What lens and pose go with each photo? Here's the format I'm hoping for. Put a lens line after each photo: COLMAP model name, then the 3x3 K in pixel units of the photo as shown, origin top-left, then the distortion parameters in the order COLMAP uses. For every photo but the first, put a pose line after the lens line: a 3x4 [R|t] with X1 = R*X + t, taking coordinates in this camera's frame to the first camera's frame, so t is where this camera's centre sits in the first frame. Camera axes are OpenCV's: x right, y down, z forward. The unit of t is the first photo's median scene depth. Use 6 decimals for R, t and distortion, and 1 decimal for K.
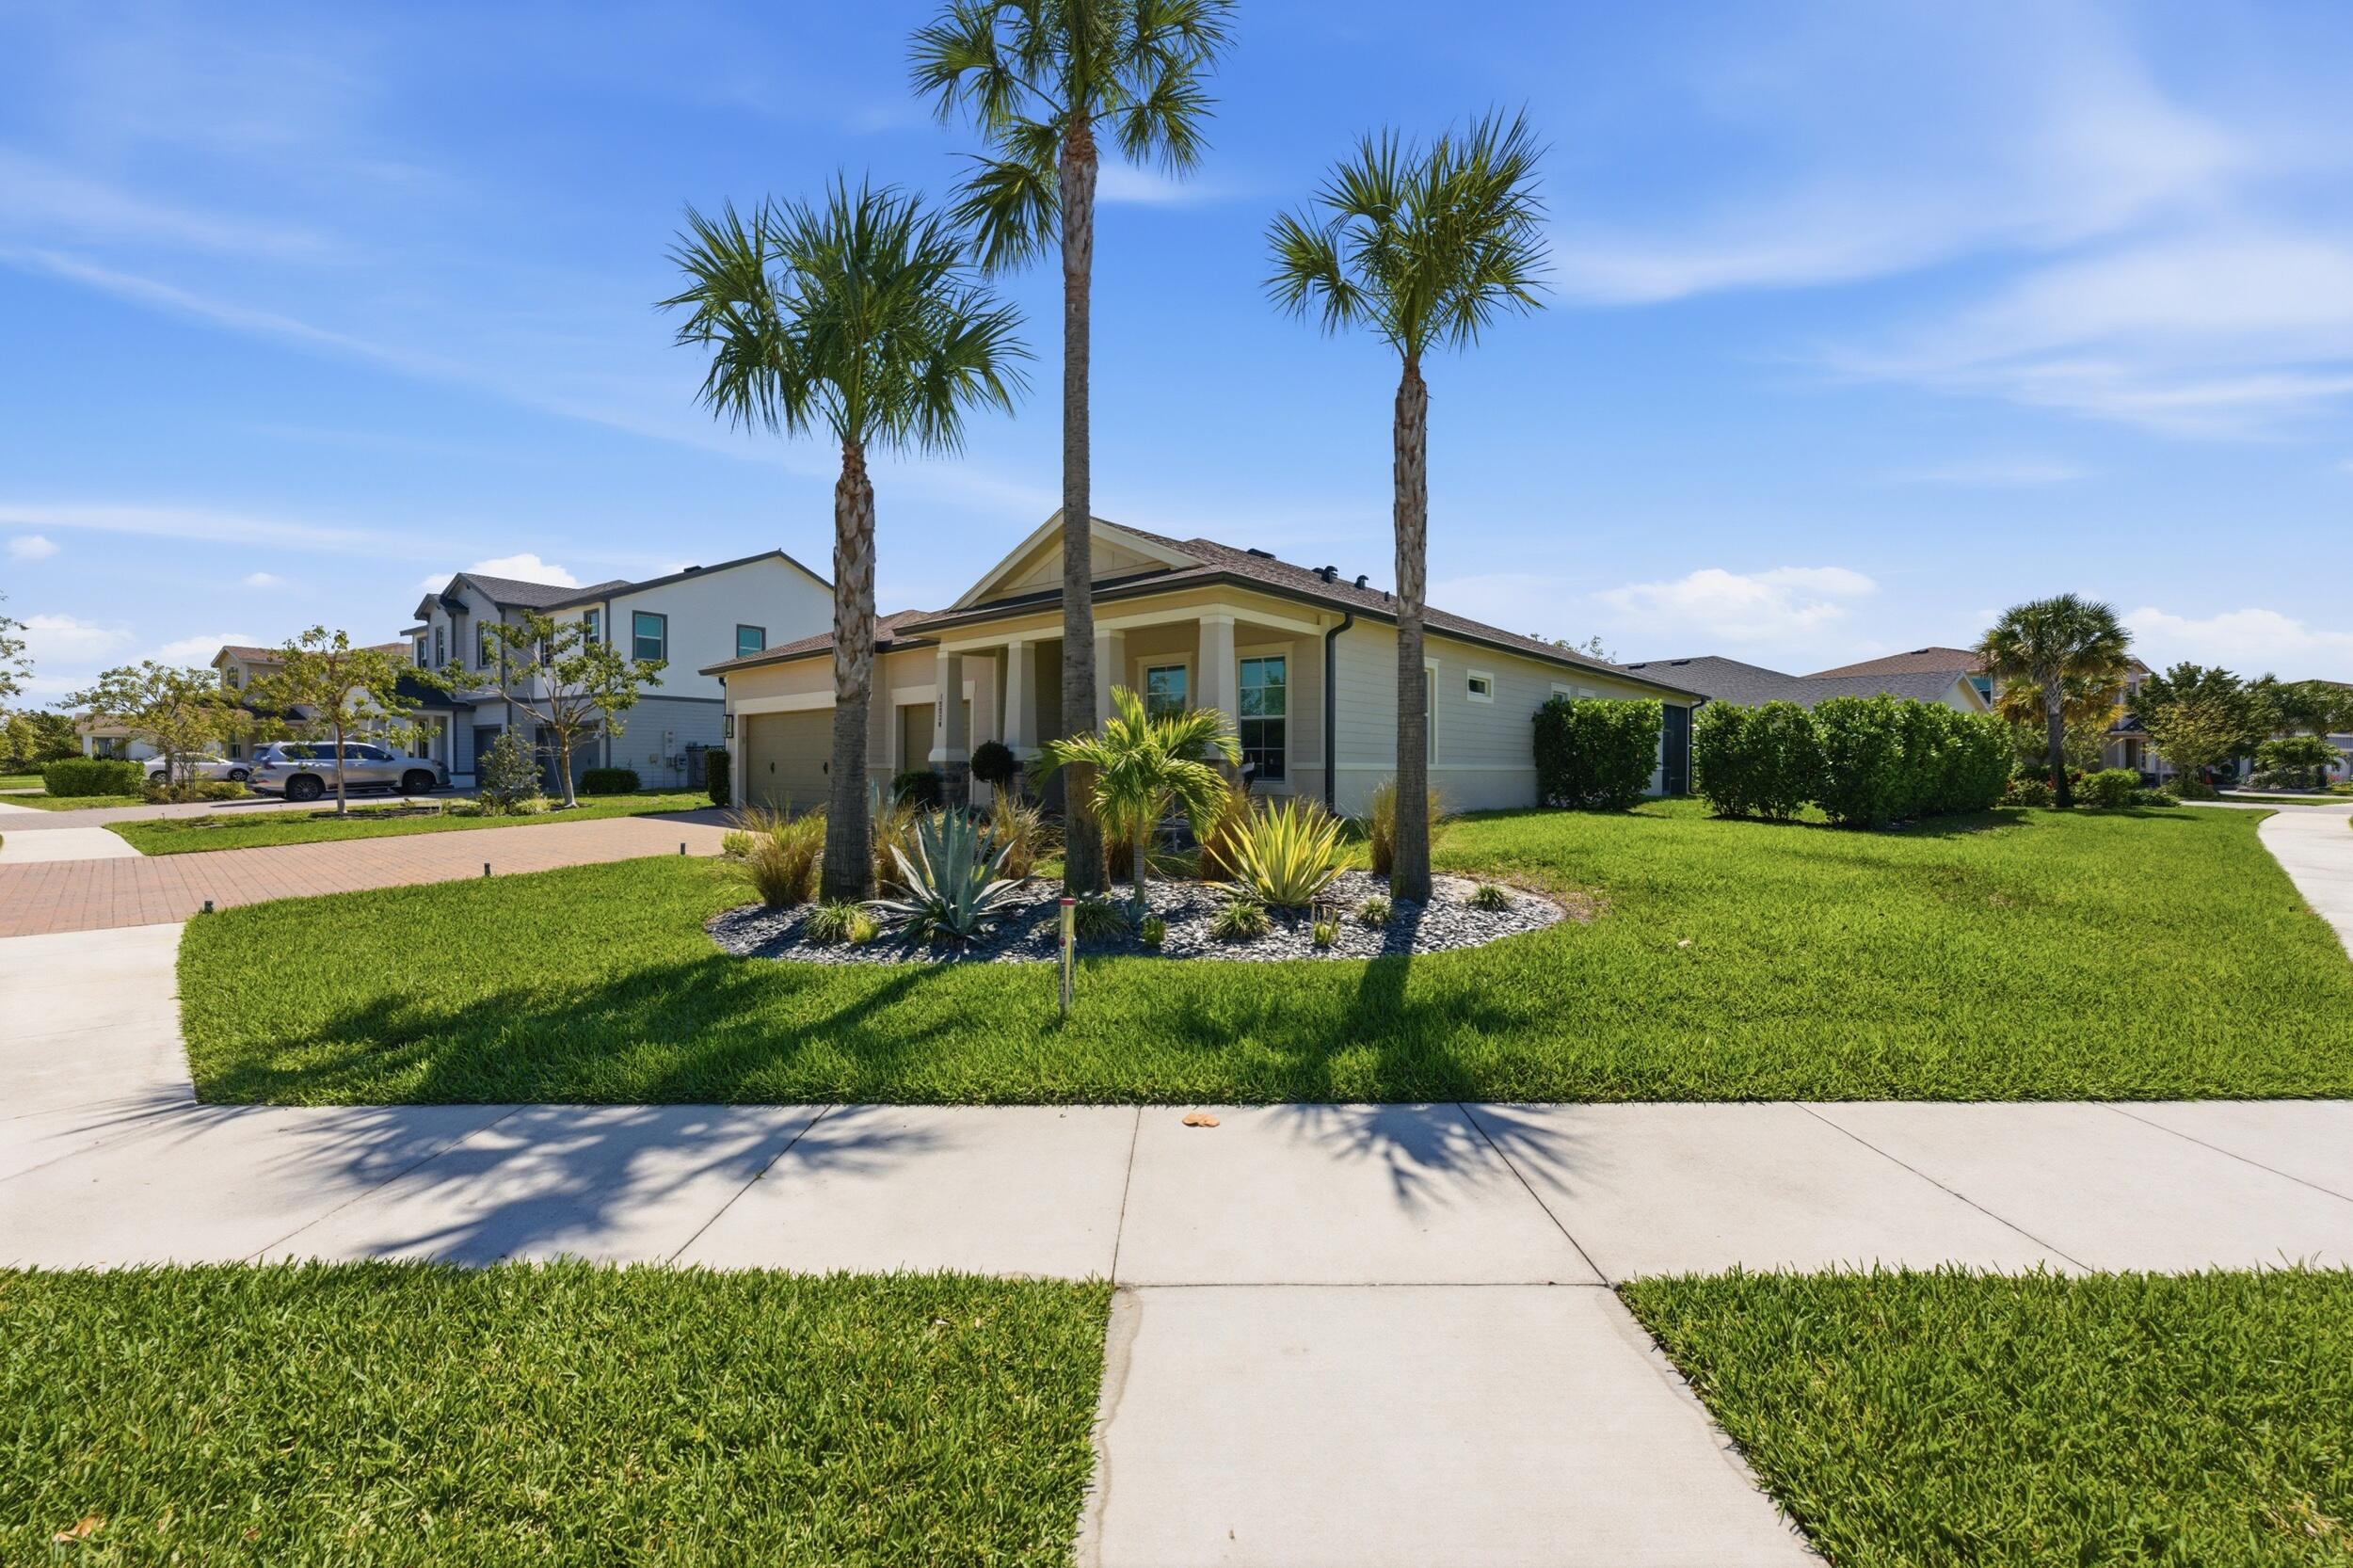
lens RADIAL K [[924.0, 0, 1184.0], [0, 924.0, 753.0], [0, 0, 1]] dist [-0.000132, 0.000119]
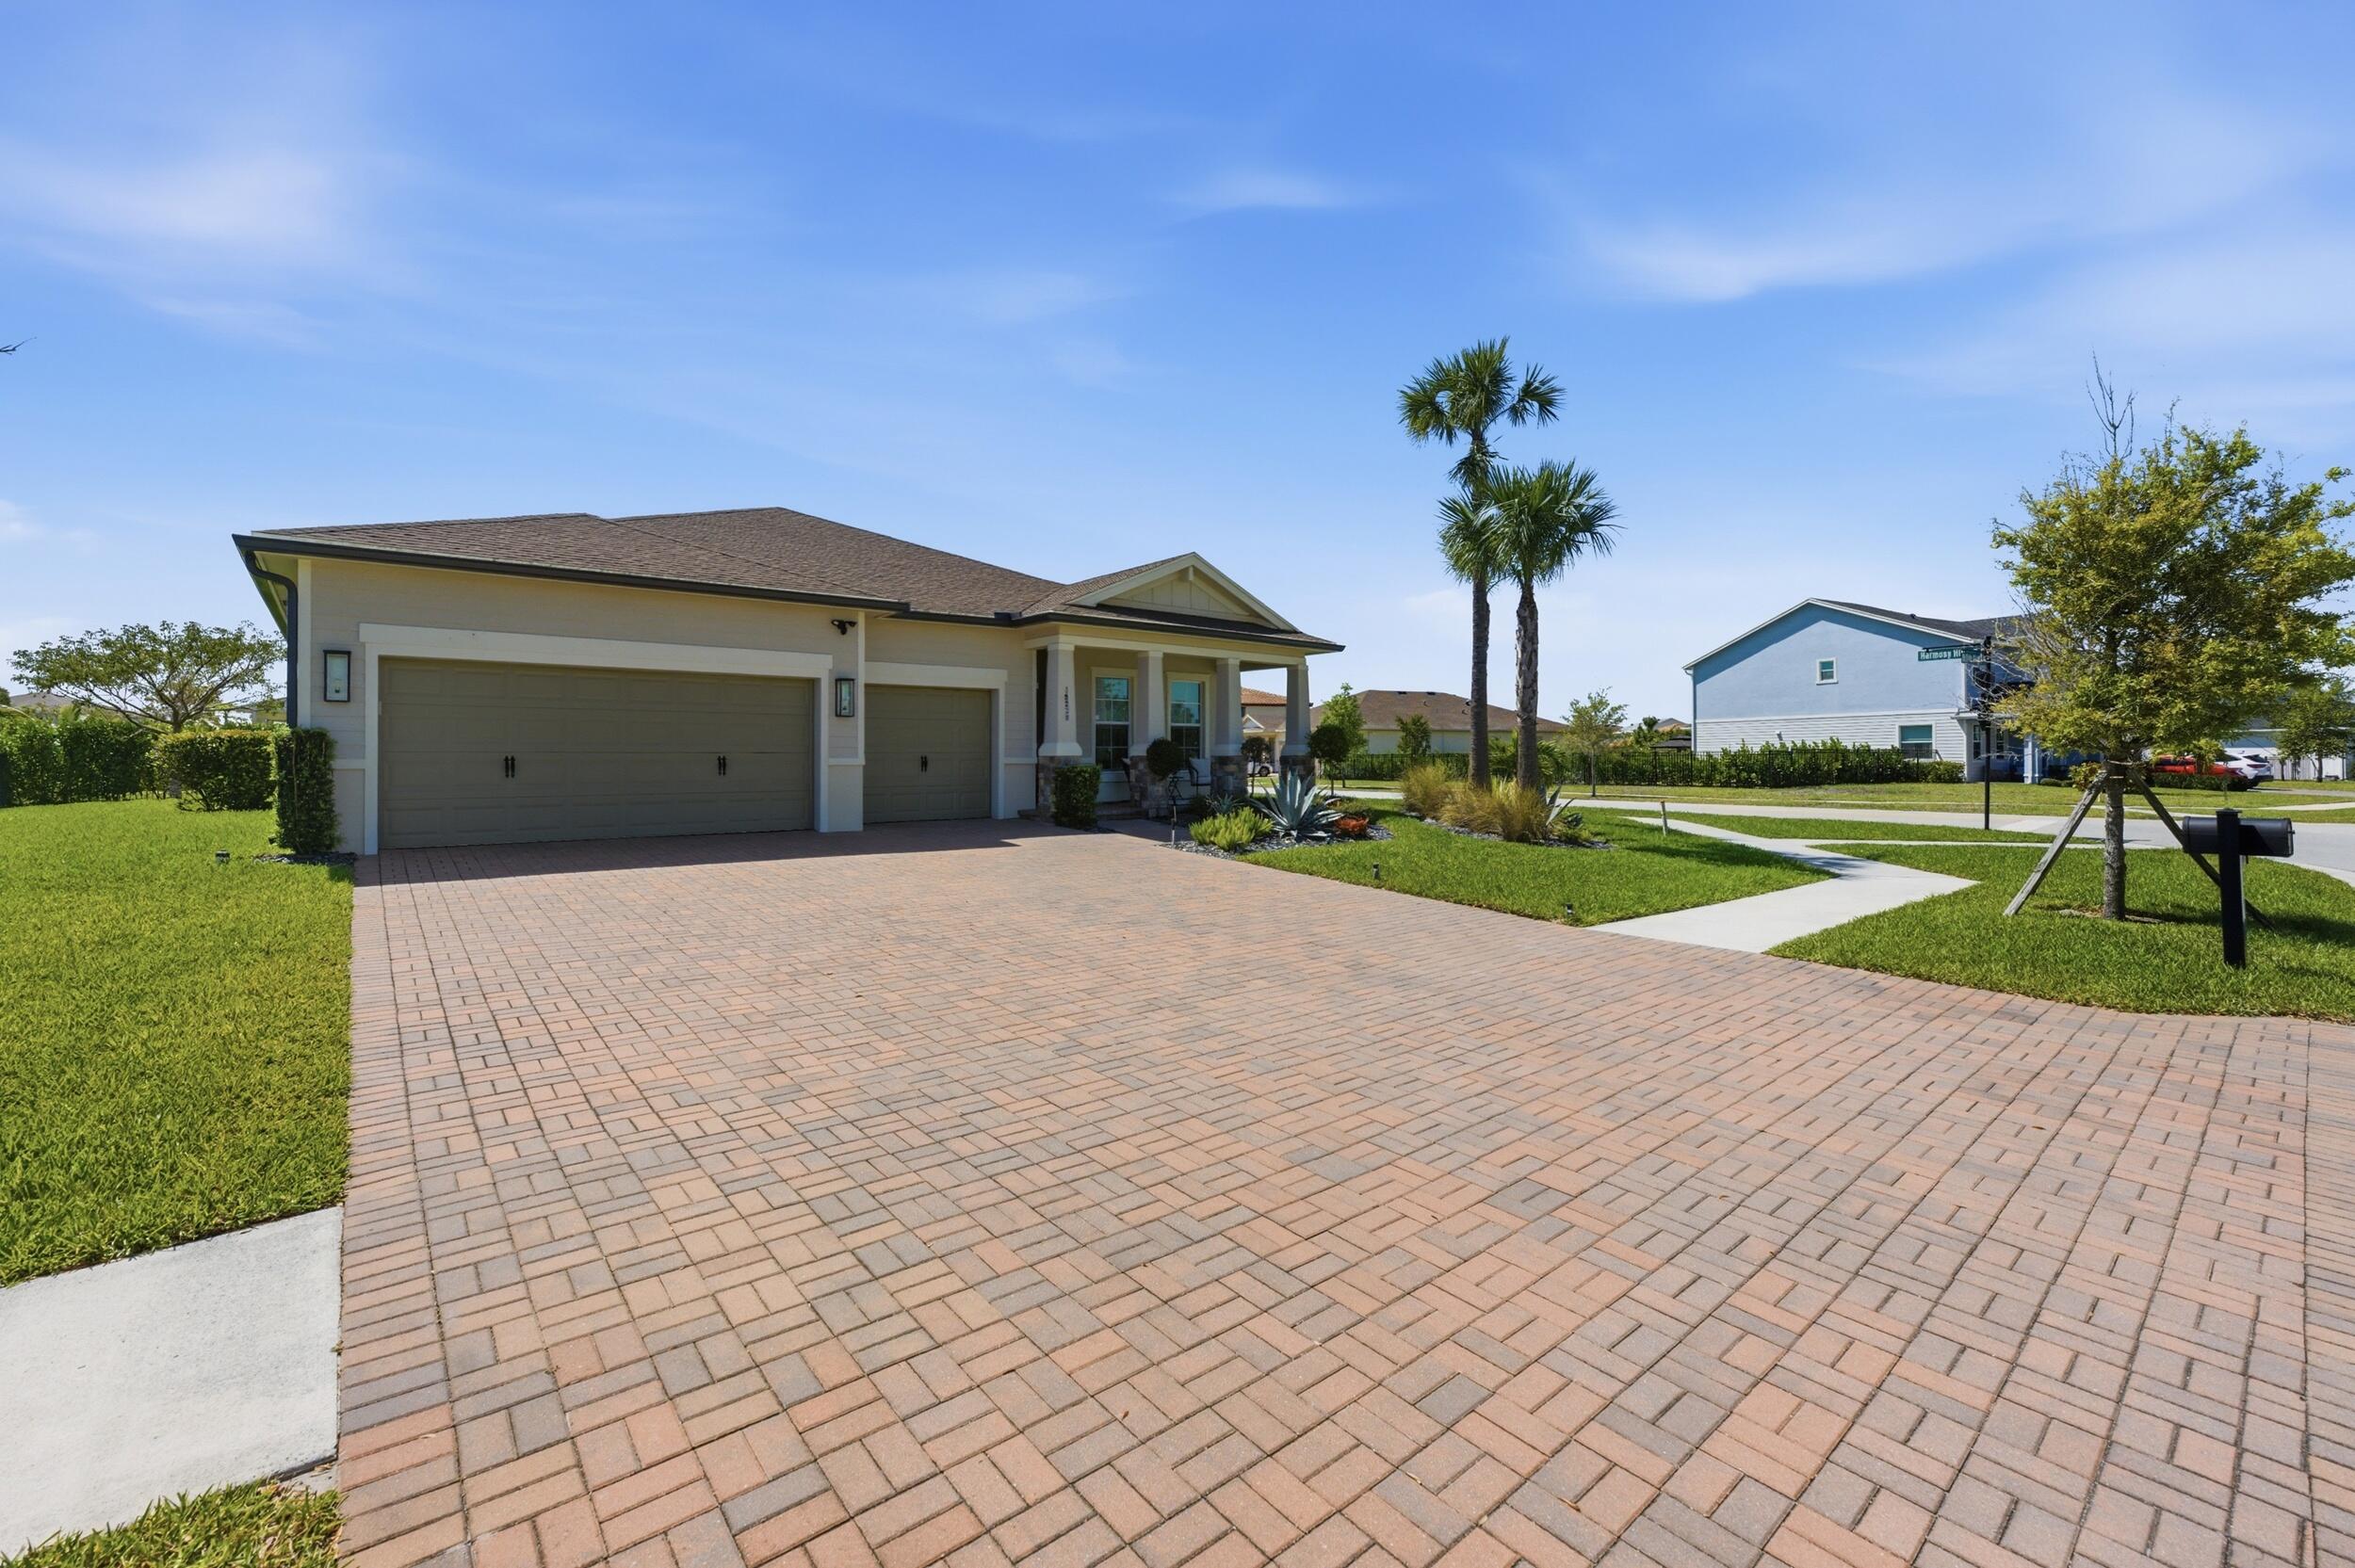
lens RADIAL K [[959.5, 0, 1176.1], [0, 959.5, 777.1], [0, 0, 1]] dist [0.013377, 0.000946]
pose [[0.161870, -0.022016, 0.986567, -1.262985], [-0.009626, 0.999668, 0.023887, 0.006935], [-0.986765, -0.013363, 0.161604, 0.719607]]
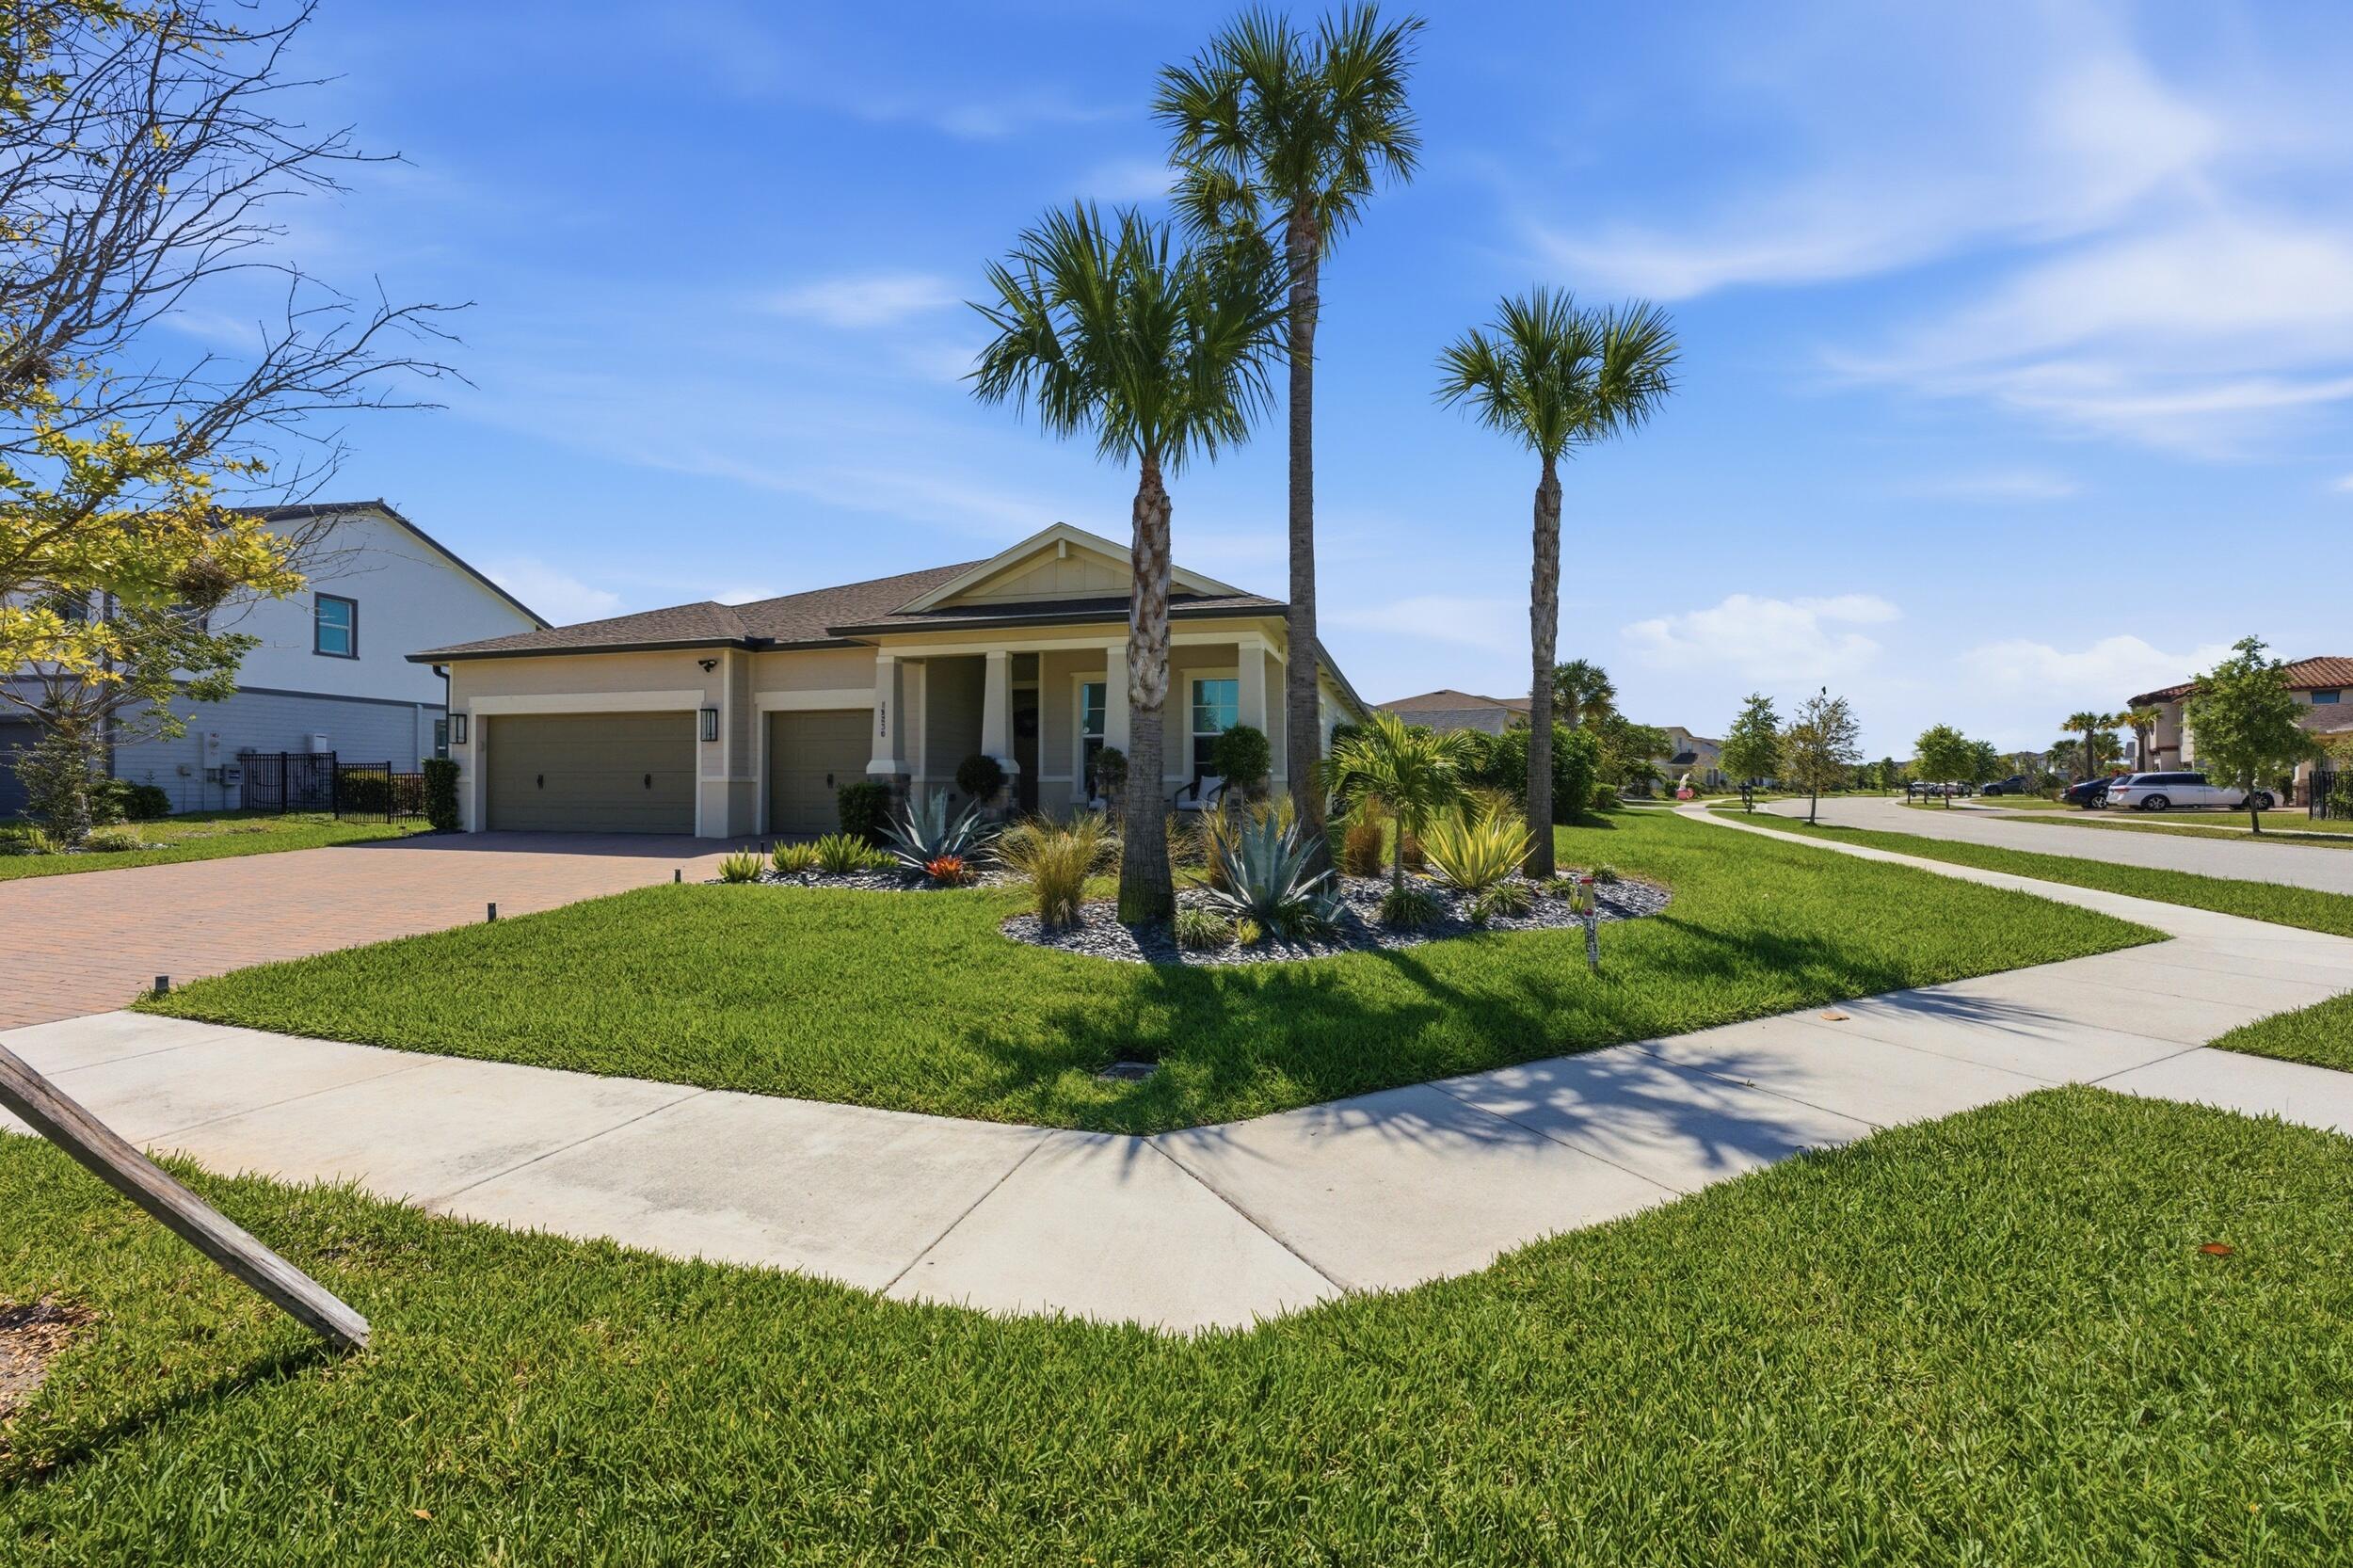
lens RADIAL K [[897.8, 0, 1176.5], [0, 897.8, 784.0], [0, 0, 1]] dist [-0.001194, 0.000018]
pose [[0.893374, -0.003506, 0.449301, -0.408228], [-0.004724, 0.999841, 0.017195, 0.002832], [-0.449289, -0.017484, 0.893215, 0.053898]]
